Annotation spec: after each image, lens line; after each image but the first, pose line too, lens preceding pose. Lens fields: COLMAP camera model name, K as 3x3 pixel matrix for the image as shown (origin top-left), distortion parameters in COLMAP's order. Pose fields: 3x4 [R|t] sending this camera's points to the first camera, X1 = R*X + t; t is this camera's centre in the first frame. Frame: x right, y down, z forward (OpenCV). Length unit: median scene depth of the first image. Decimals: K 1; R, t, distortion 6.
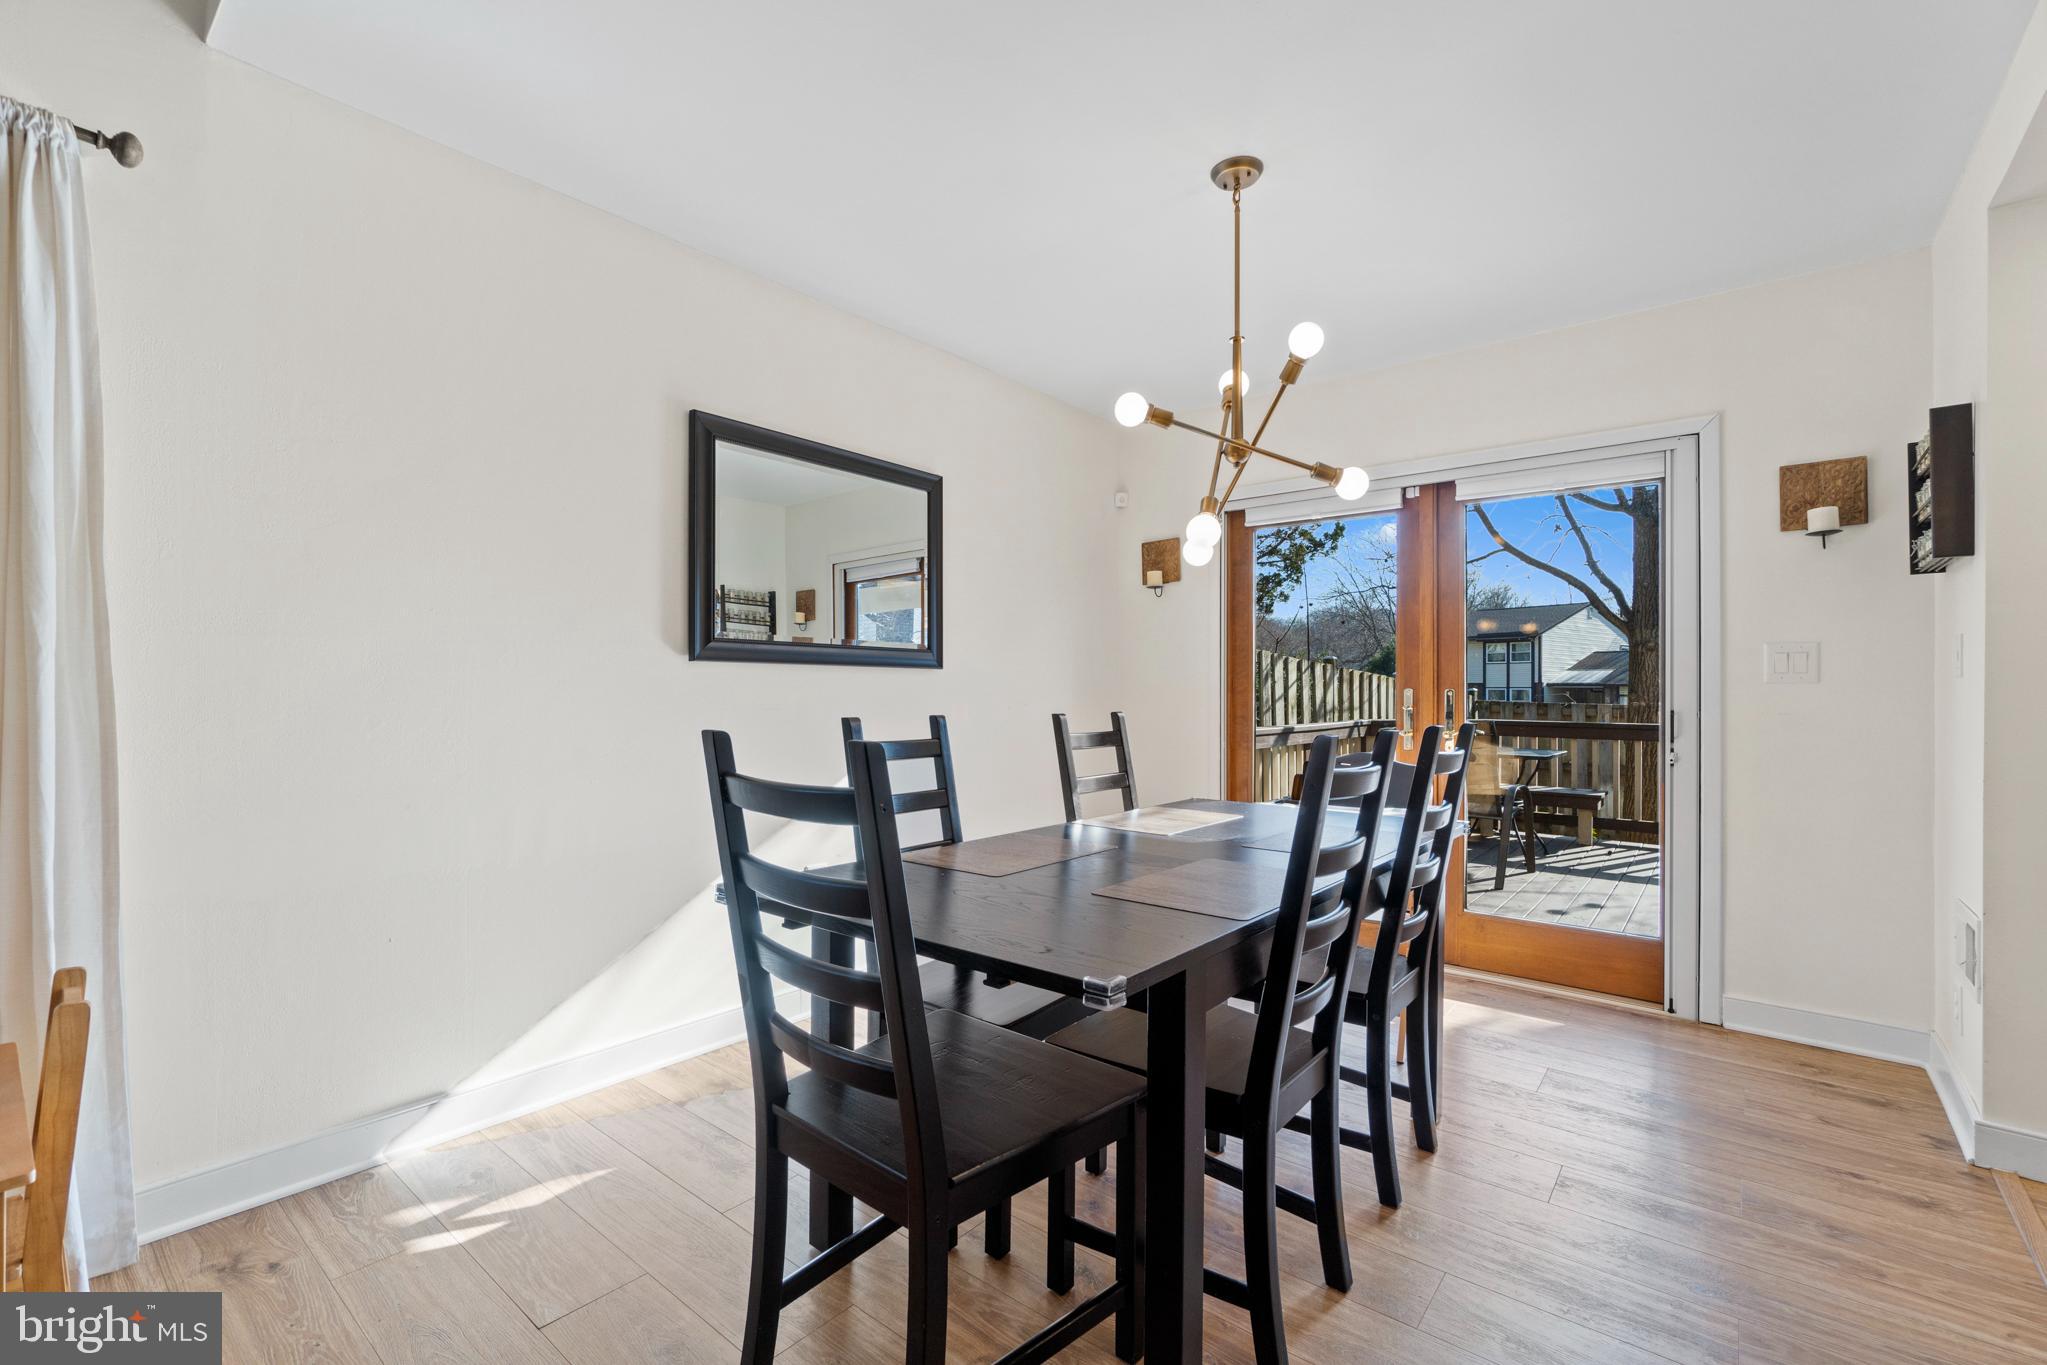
lens RADIAL K [[883.9, 0, 1018.4], [0, 883.9, 681.6], [0, 0, 1]] dist [-0.006845, 0.002636]
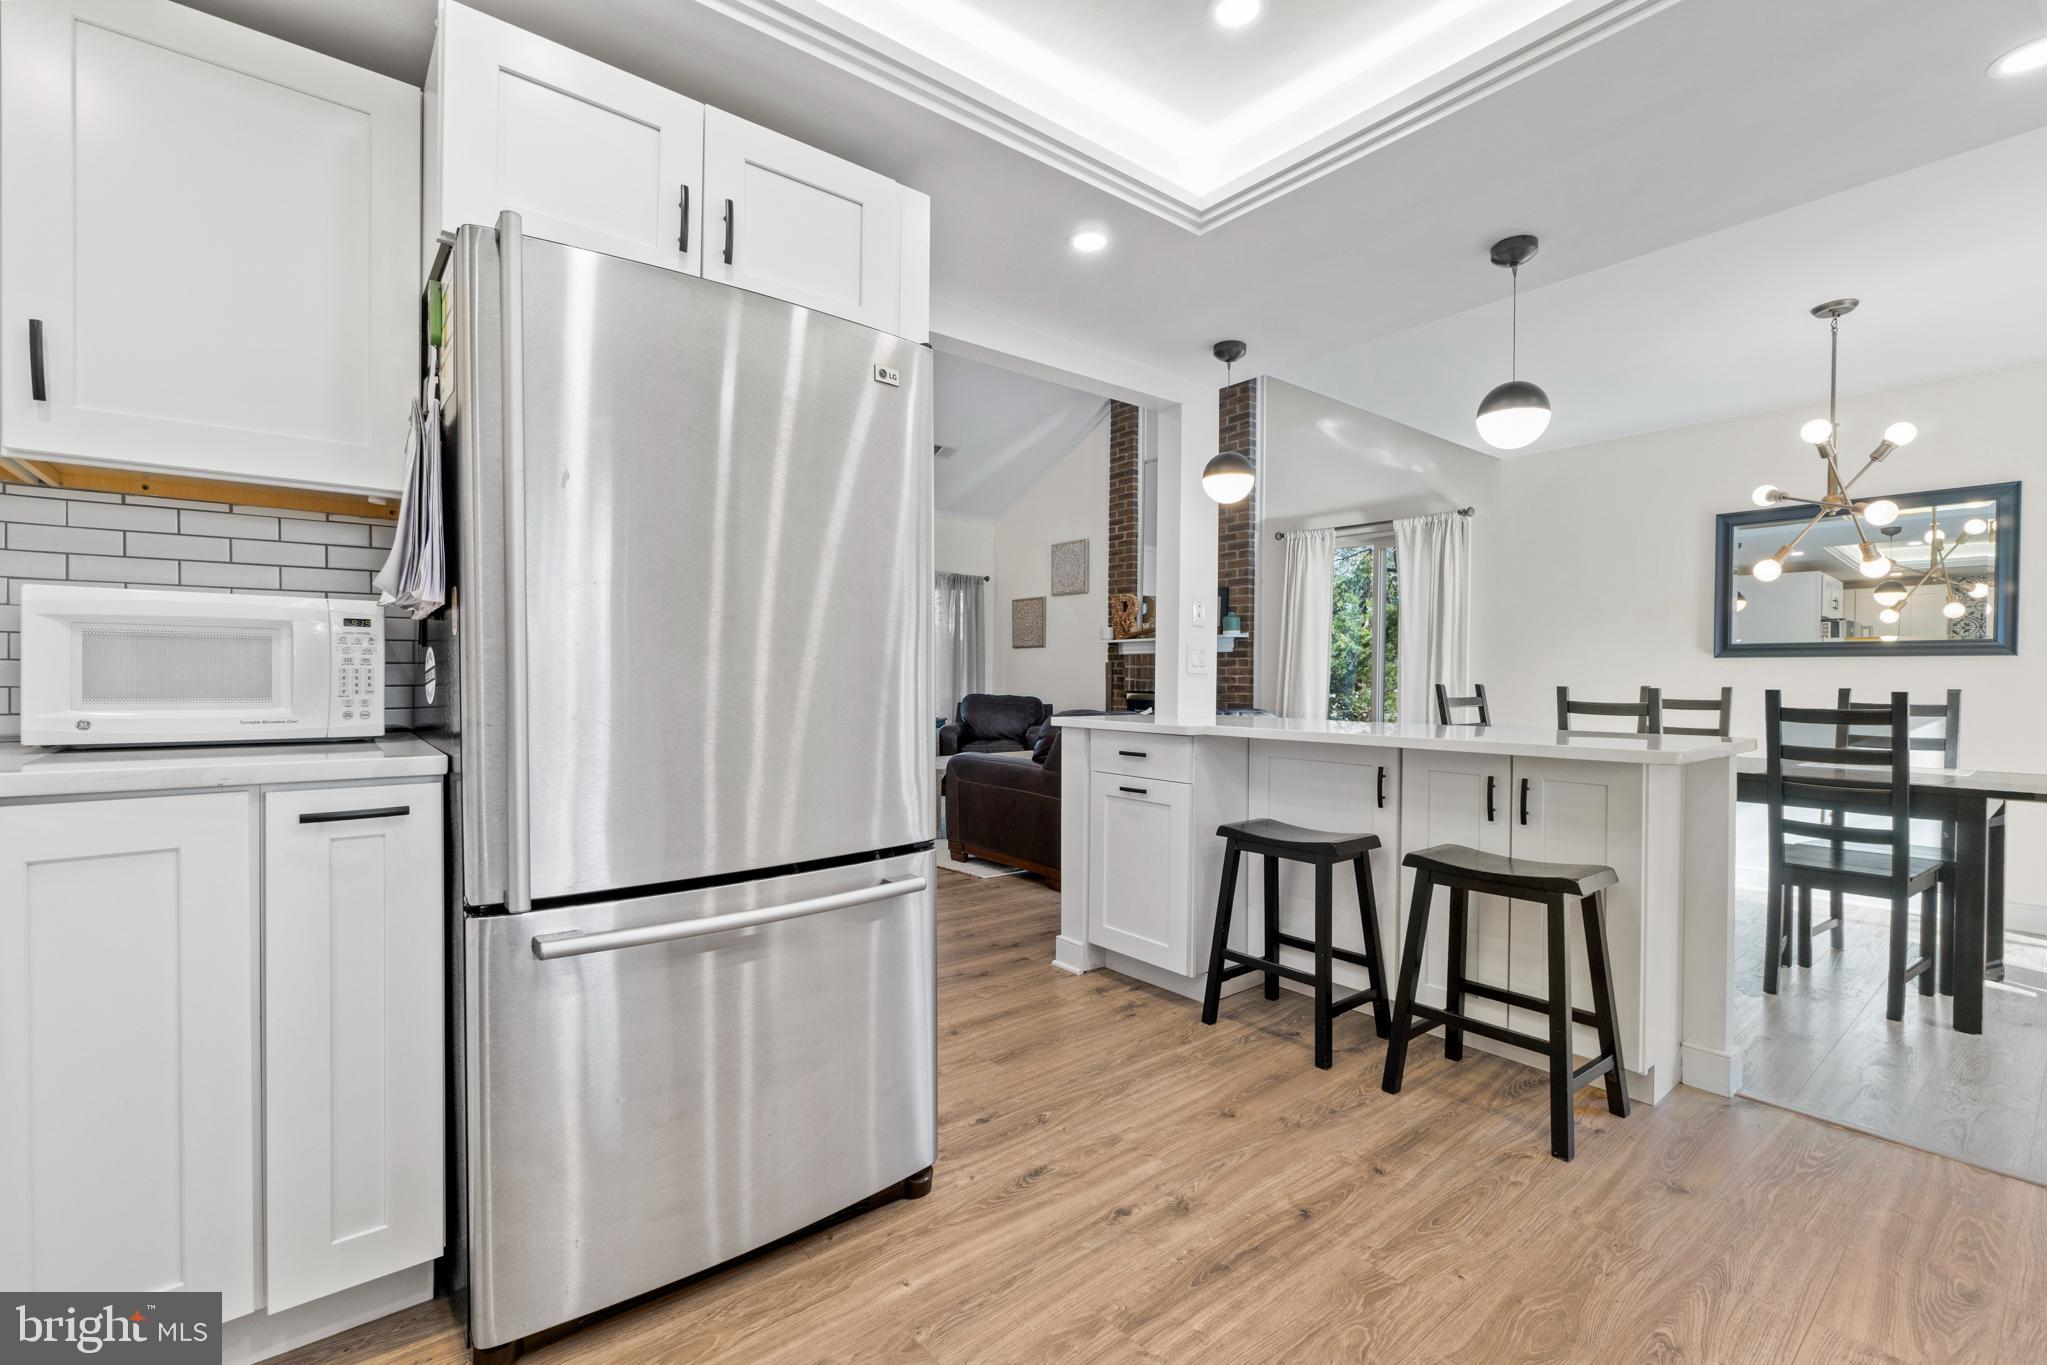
lens RADIAL K [[883.9, 0, 1020.2], [0, 883.9, 683.5], [0, 0, 1]] dist [-0.006845, 0.002636]
pose [[-0.195622, -0.001005, -0.980679, 1.496461], [0.001535, 0.999998, -0.001331, 0.025177], [0.980678, -0.001766, -0.195621, -0.009278]]
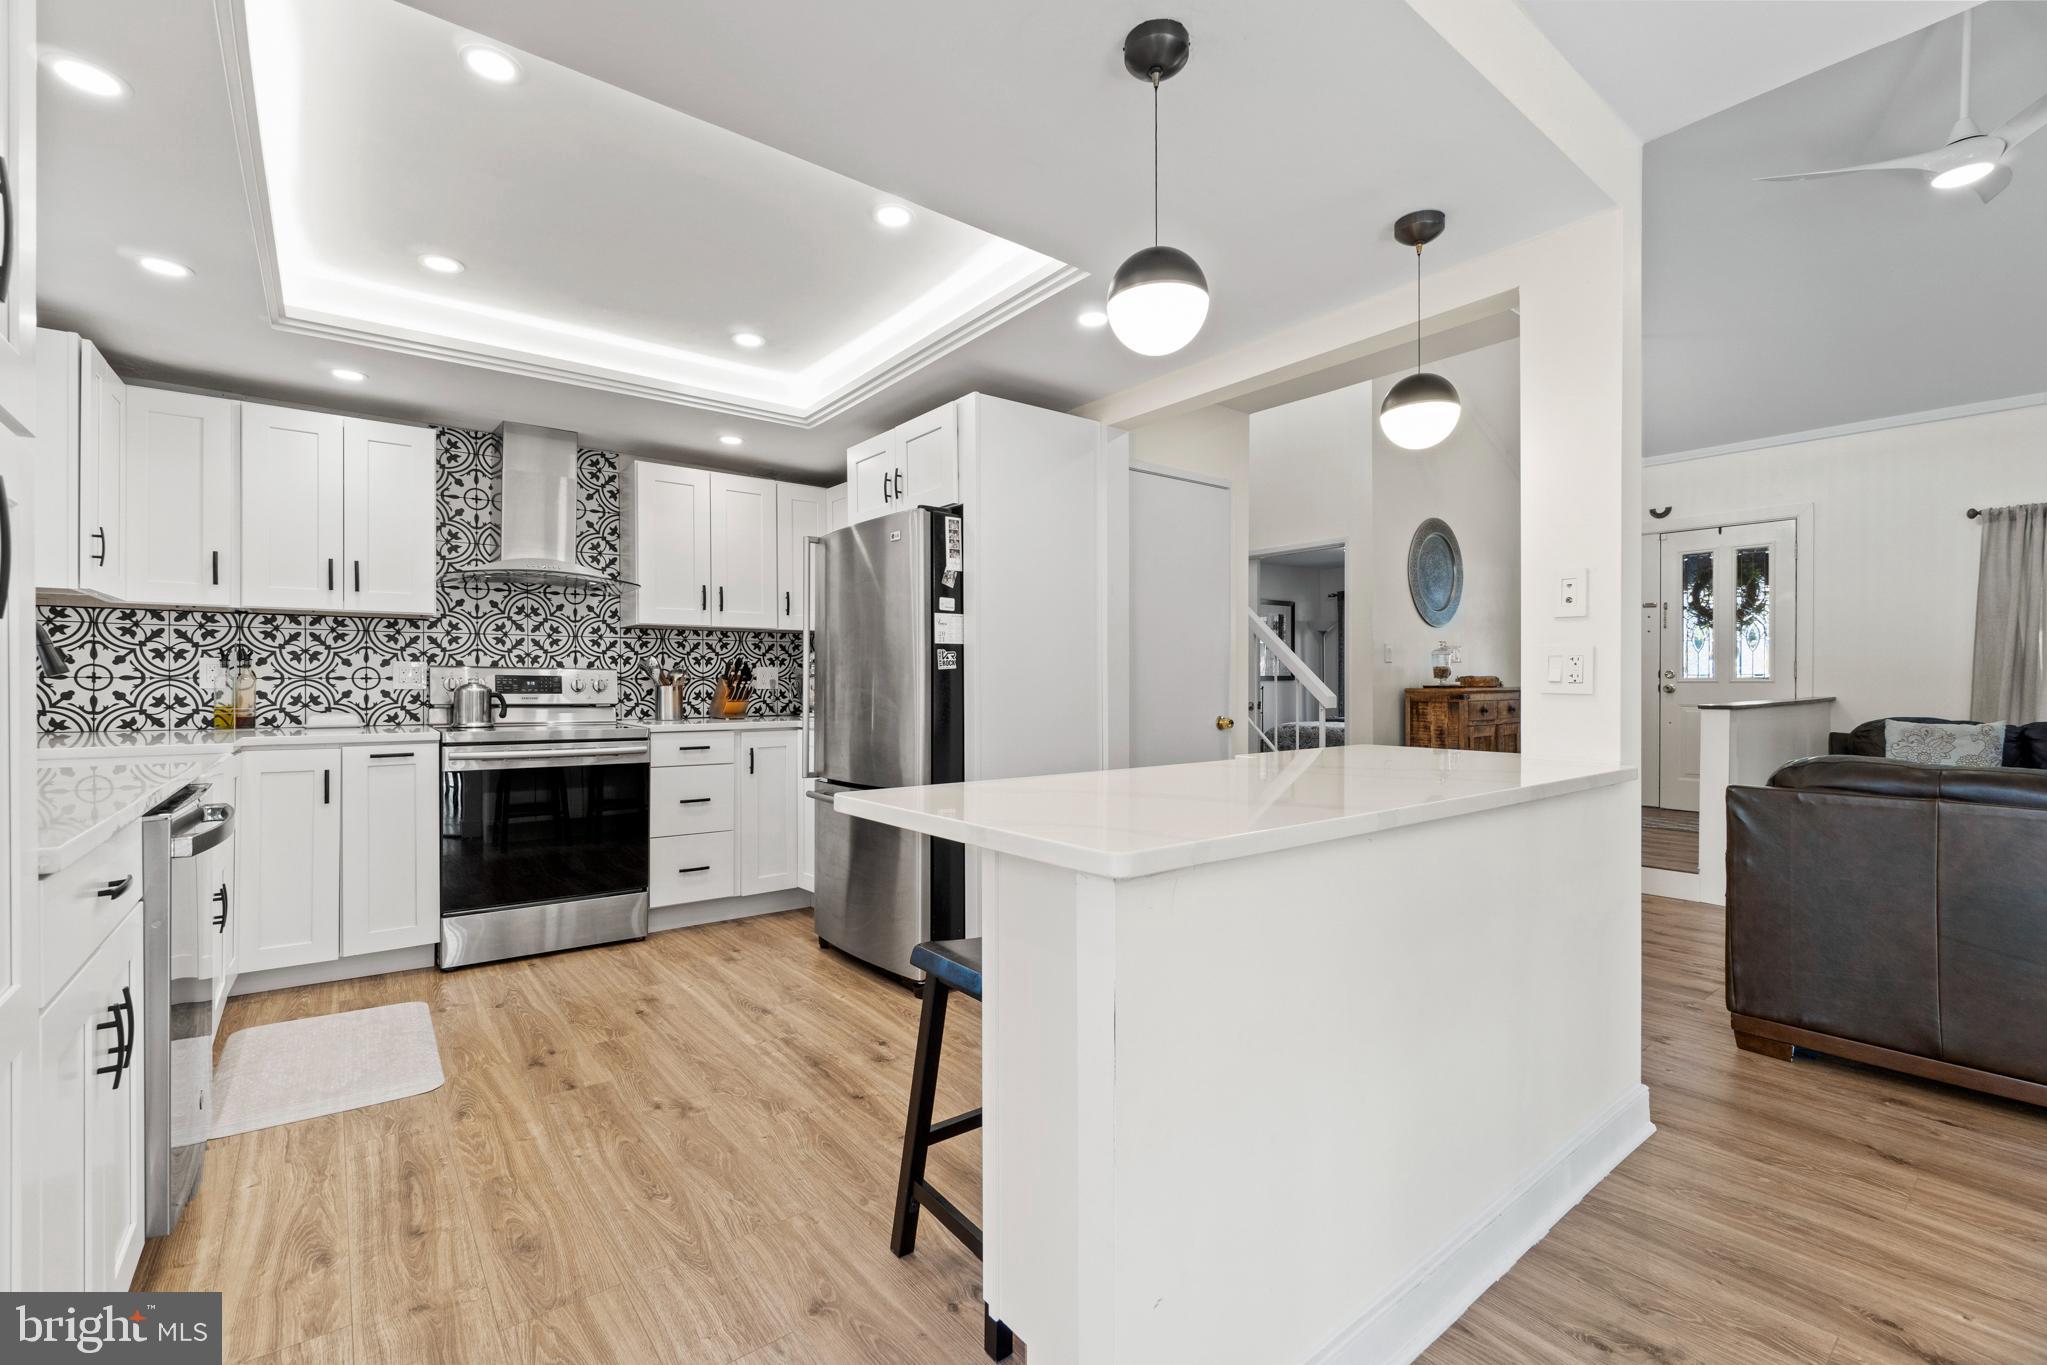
lens RADIAL K [[883.9, 0, 1012.6], [0, 883.9, 670.7], [0, 0, 1]] dist [-0.006845, 0.002636]
pose [[-0.977451, -0.003139, 0.211139, 0.548478], [-0.007797, 0.999744, -0.021231, 0.010467], [-0.211018, -0.022398, -0.977225, 0.844542]]
